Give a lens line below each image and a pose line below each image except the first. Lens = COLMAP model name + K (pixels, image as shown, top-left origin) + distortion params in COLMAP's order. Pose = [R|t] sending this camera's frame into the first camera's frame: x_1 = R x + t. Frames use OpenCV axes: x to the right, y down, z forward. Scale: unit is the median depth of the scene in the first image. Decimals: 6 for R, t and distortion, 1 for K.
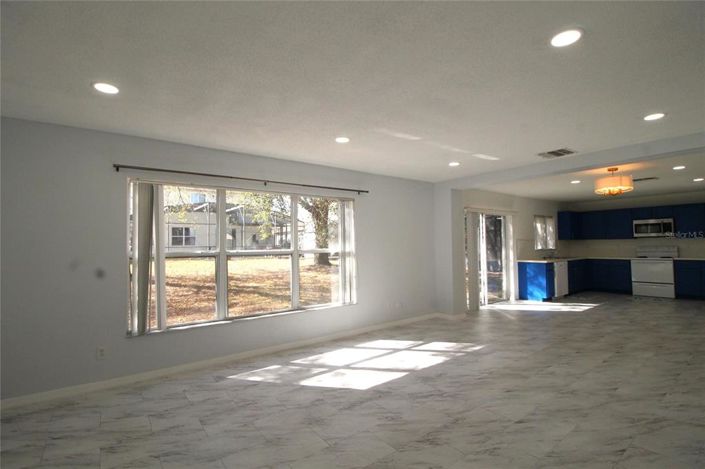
lens RADIAL K [[330.9, 0, 352.5], [0, 330.9, 234.5], [0, 0, 1]] dist [0.001184, -0.014864]
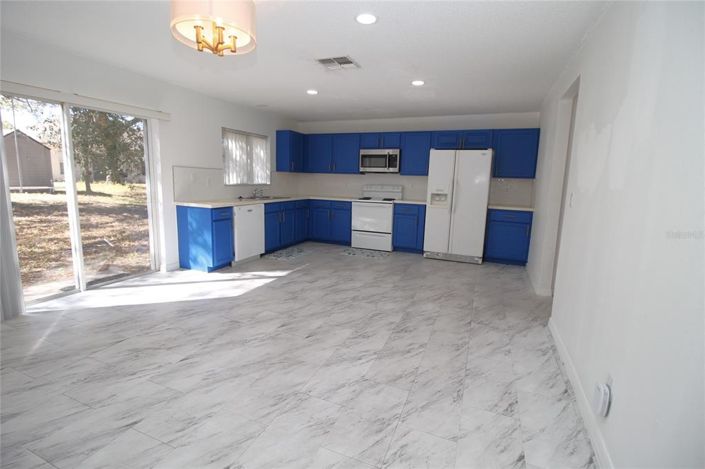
lens RADIAL K [[330.9, 0, 352.5], [0, 330.9, 234.5], [0, 0, 1]] dist [0.001184, -0.014864]
pose [[0.859826, -0.046286, 0.508485, 0.475787], [-0.057830, 0.980646, 0.187054, 0.008256], [-0.507302, -0.190239, 0.840508, 0.358766]]
